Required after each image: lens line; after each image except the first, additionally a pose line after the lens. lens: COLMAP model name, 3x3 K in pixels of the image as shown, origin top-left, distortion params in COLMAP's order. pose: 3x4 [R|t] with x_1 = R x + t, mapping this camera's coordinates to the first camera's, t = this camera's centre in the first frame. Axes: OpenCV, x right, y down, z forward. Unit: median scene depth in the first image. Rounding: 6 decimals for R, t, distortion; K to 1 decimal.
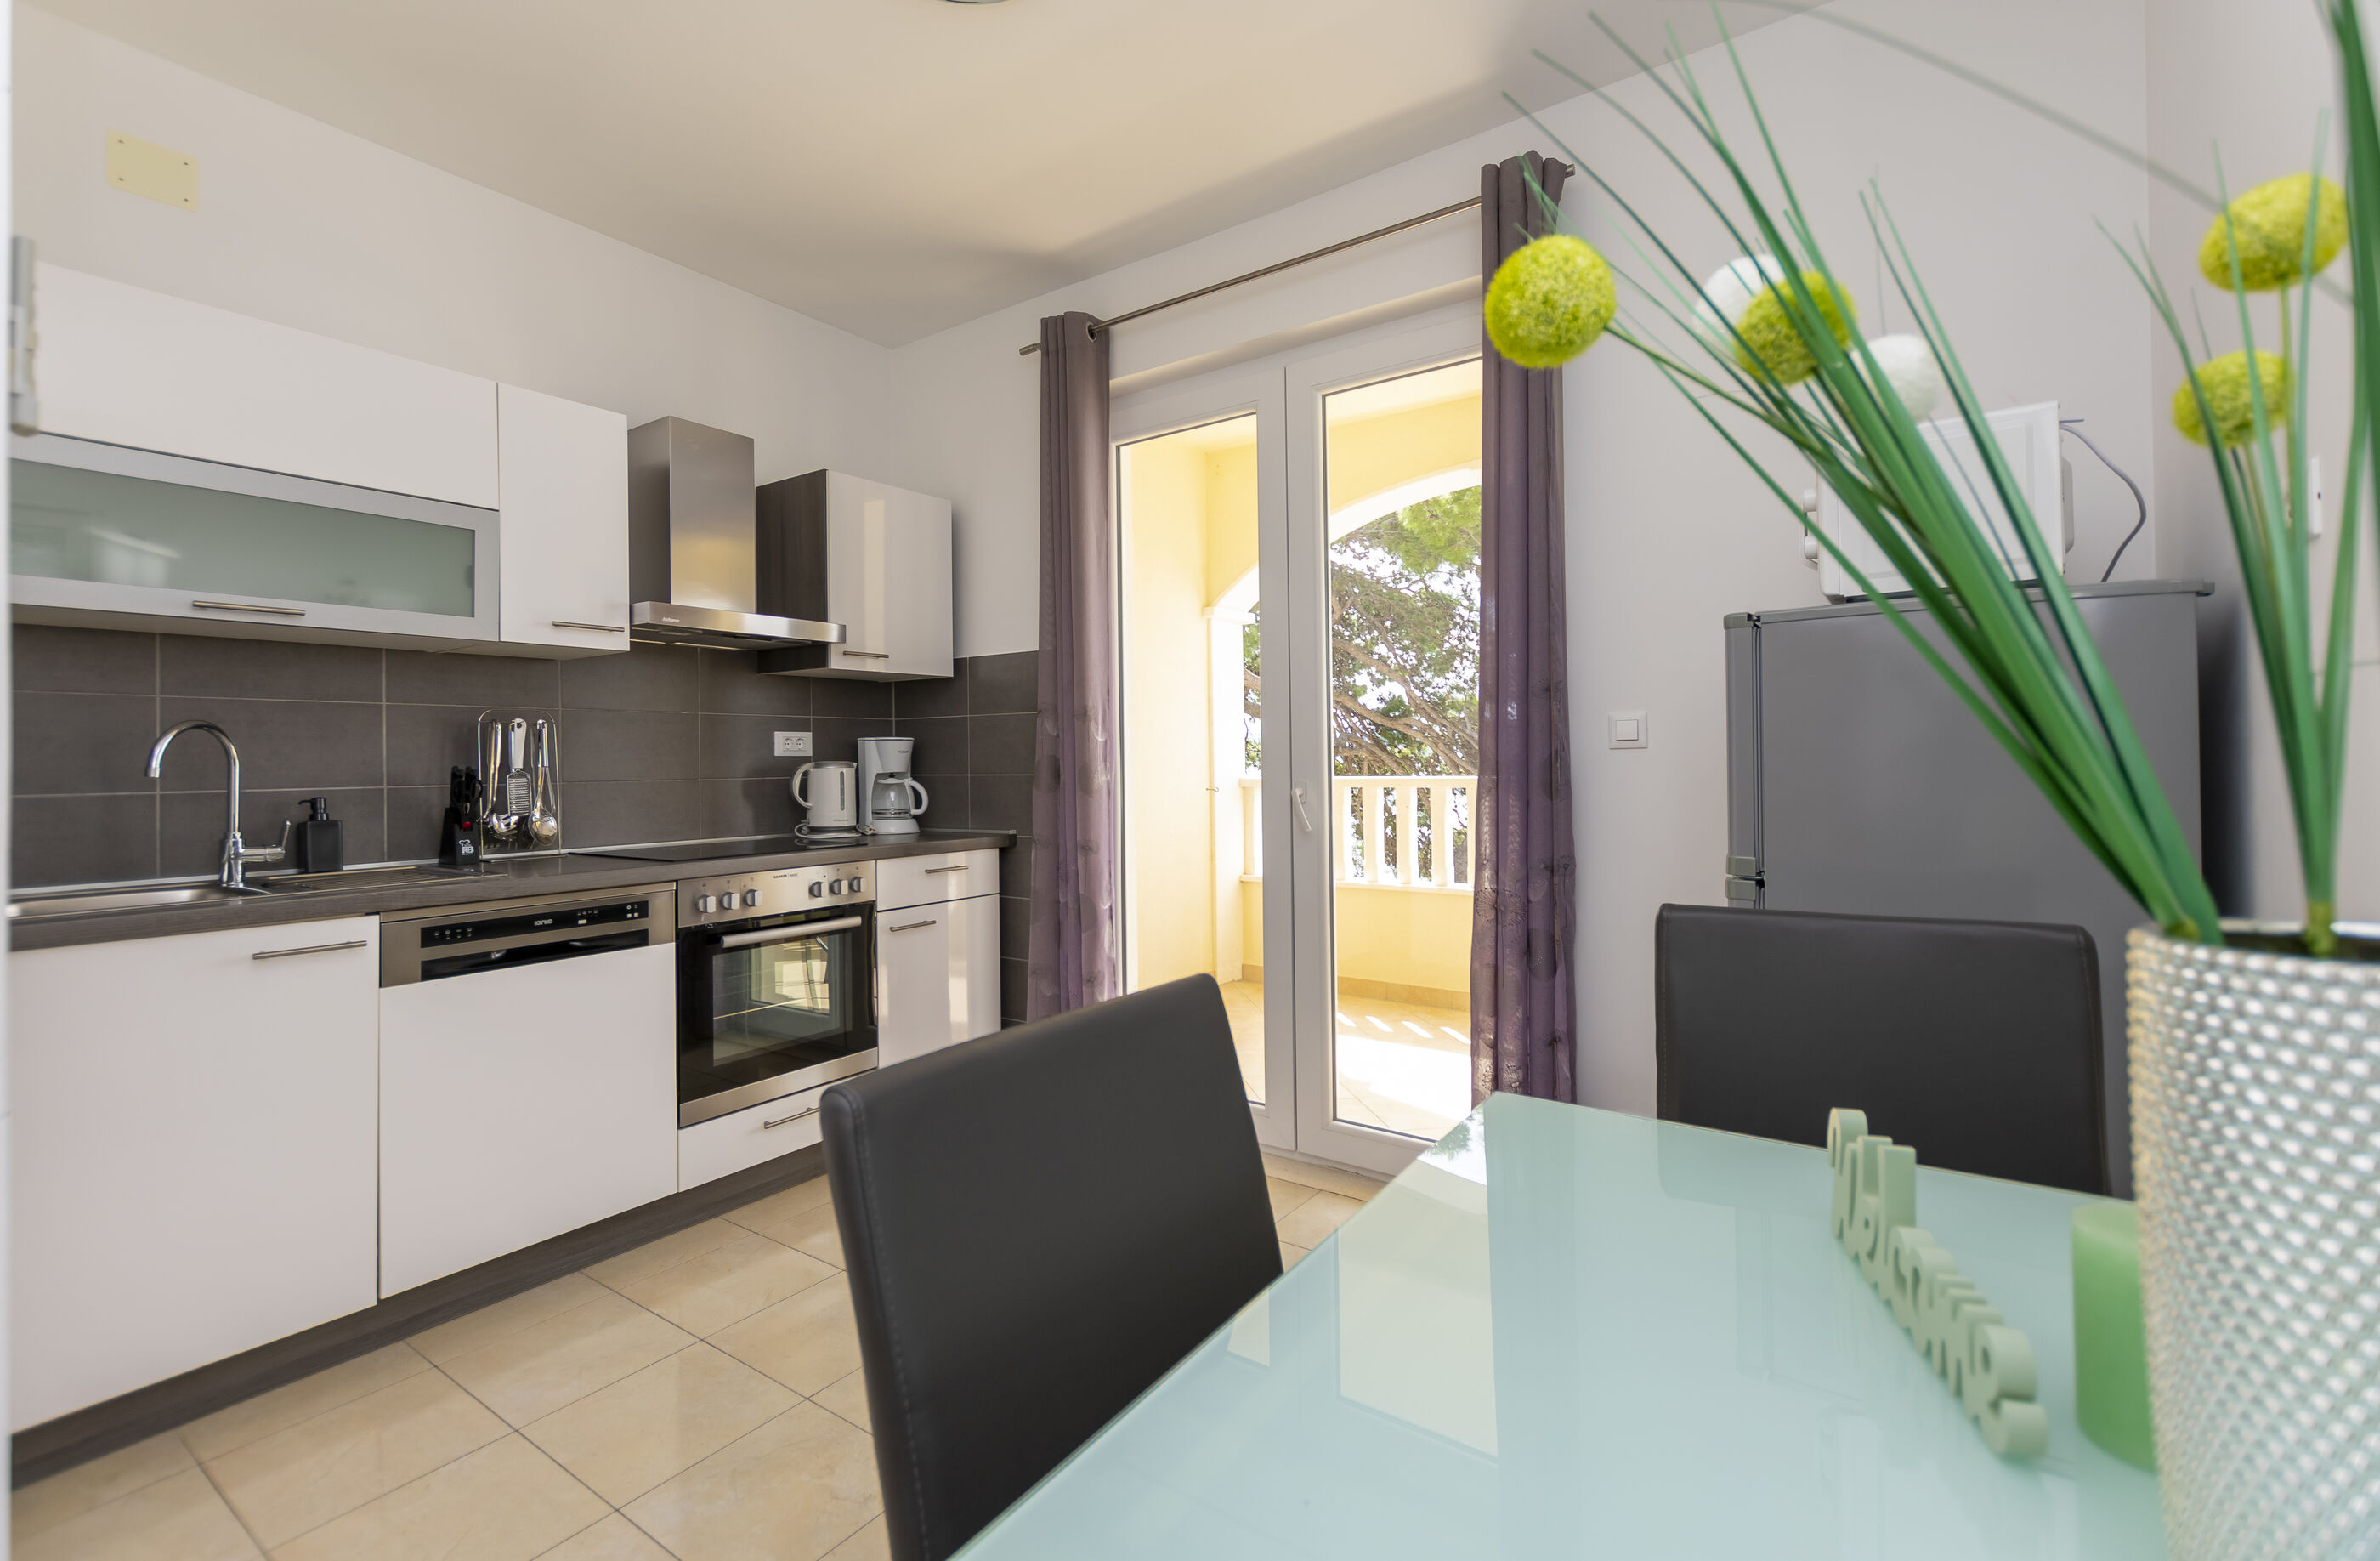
lens RADIAL K [[1095.4, 0, 1177.6], [0, 1095.4, 772.0], [0, 0, 1]] dist [0.000376, -0.000611]
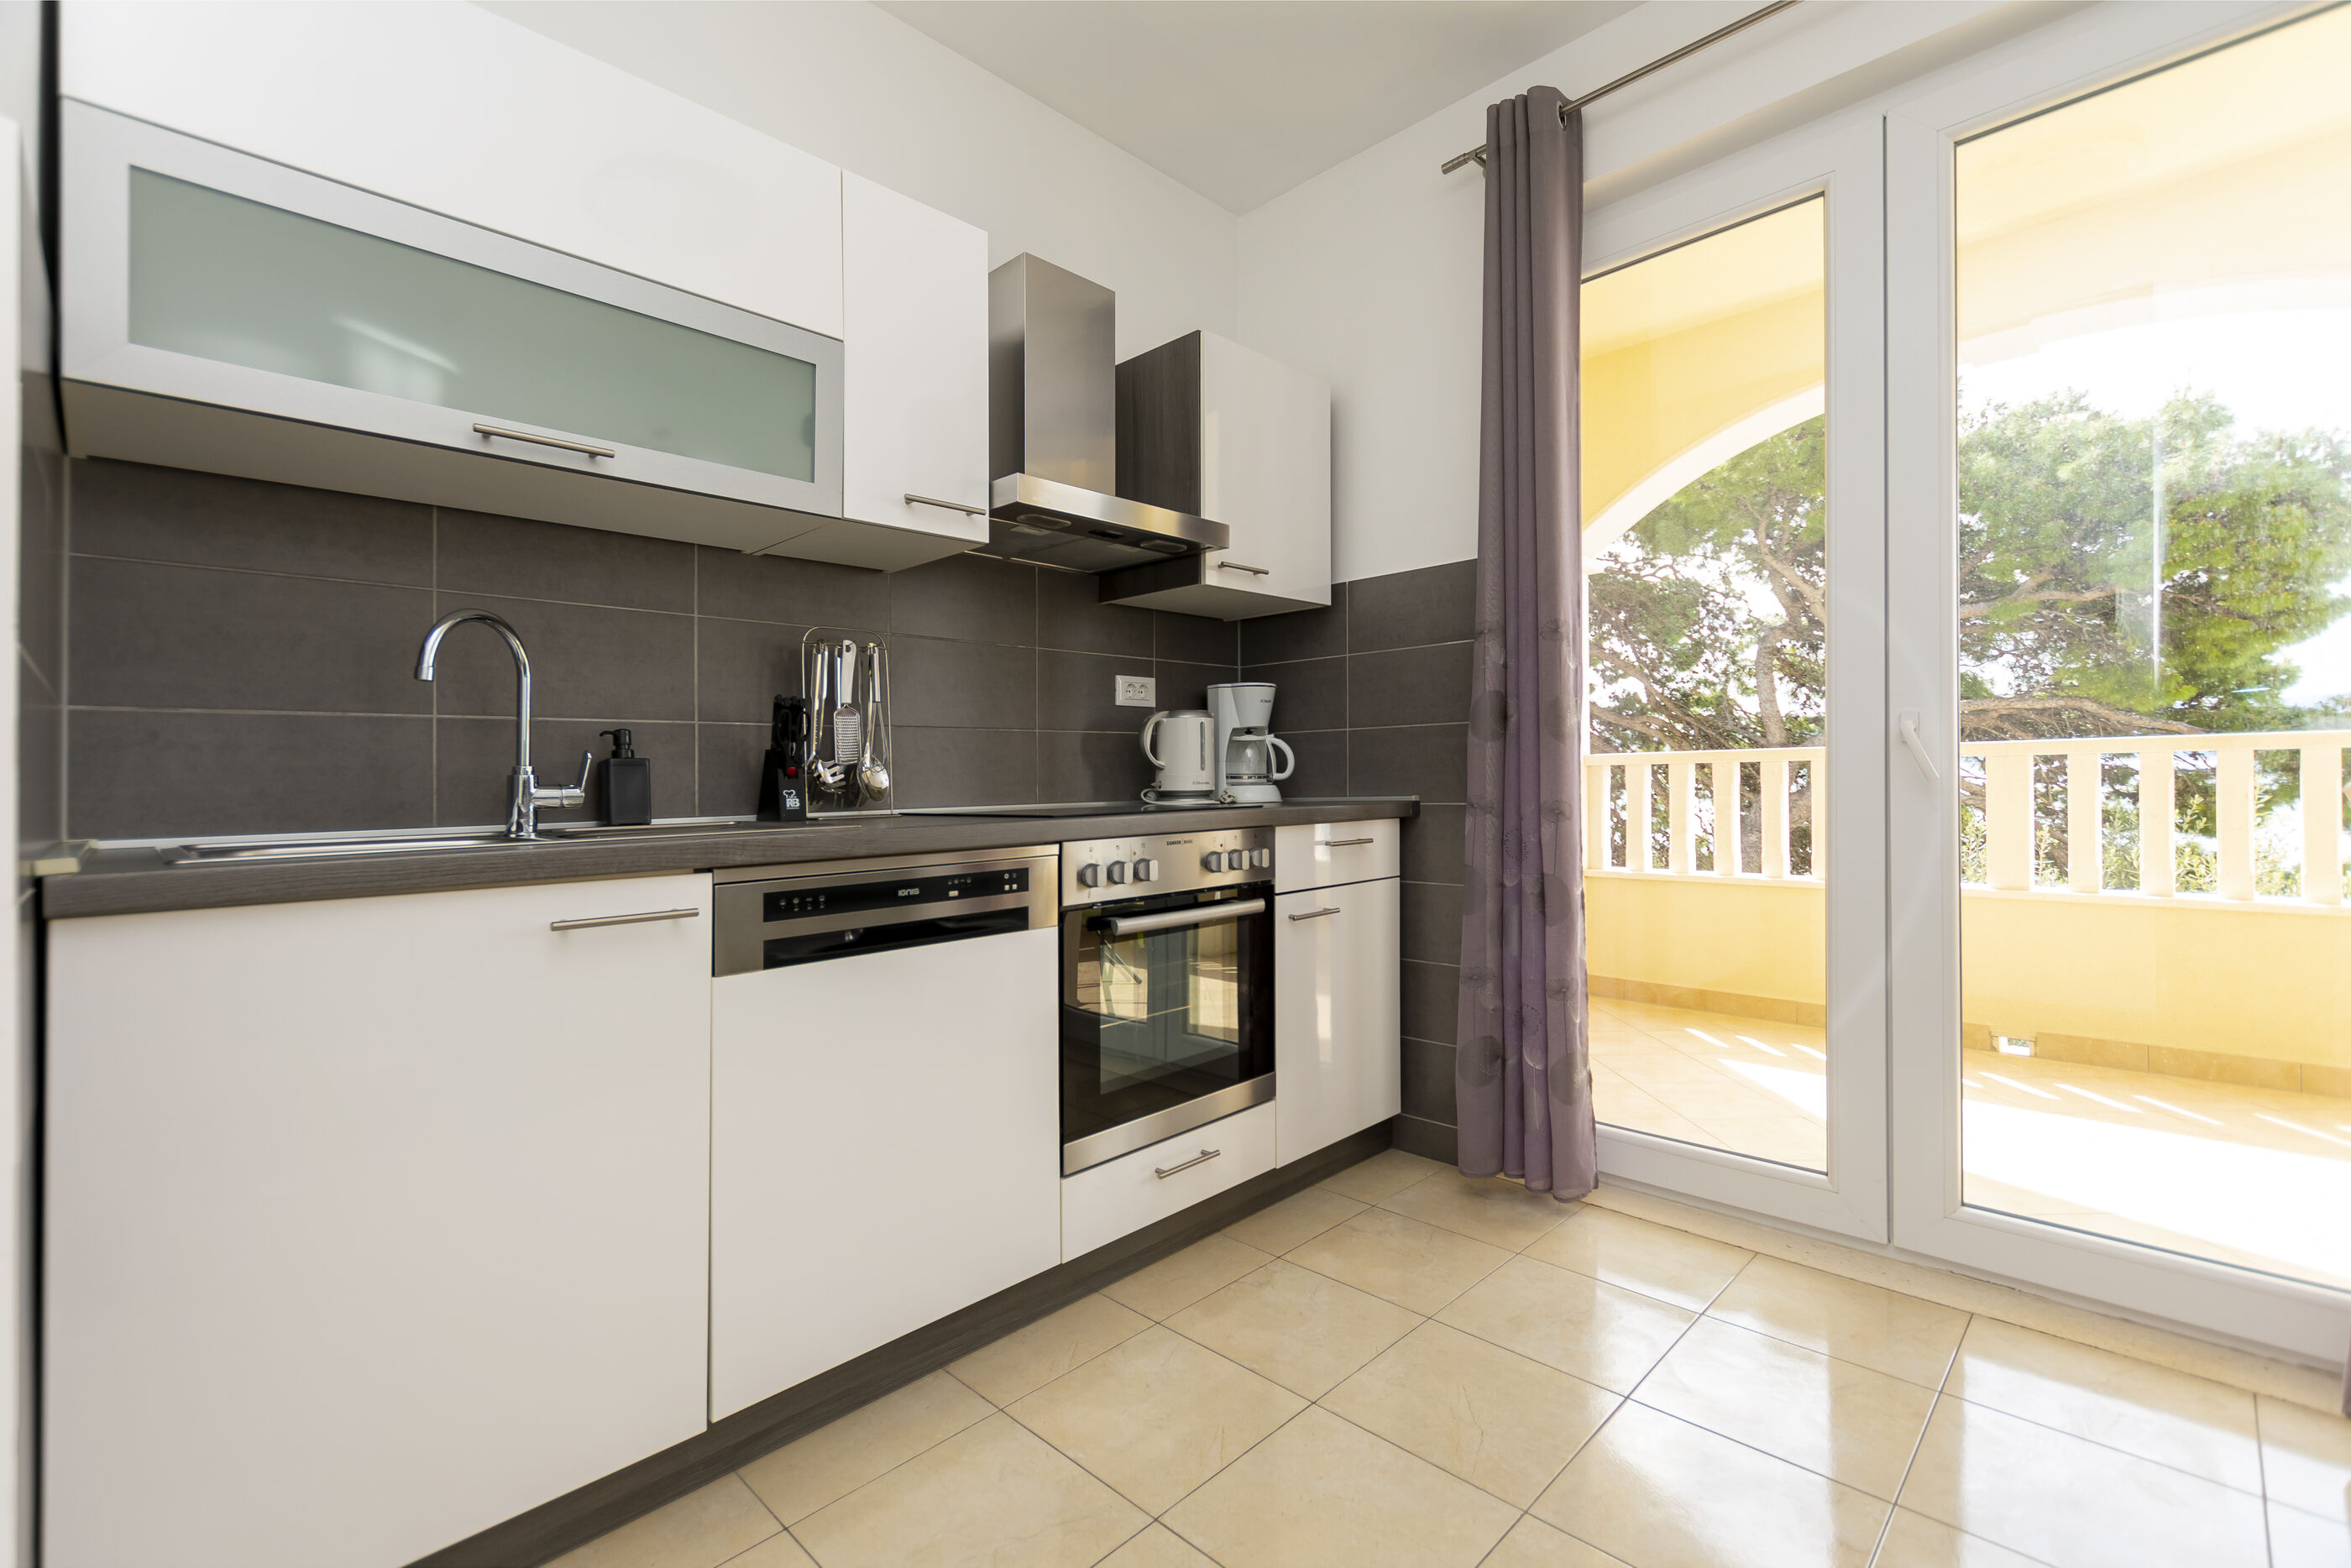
lens RADIAL K [[1035.3, 0, 1175.5], [0, 1035.3, 784.0], [0, 0, 1]] dist [-0.000367, -0.001922]
pose [[0.989115, -0.001594, -0.147135, -0.250836], [0.000835, 0.999986, -0.005219, 0.057380], [0.147141, 0.005040, 0.989103, 0.288932]]
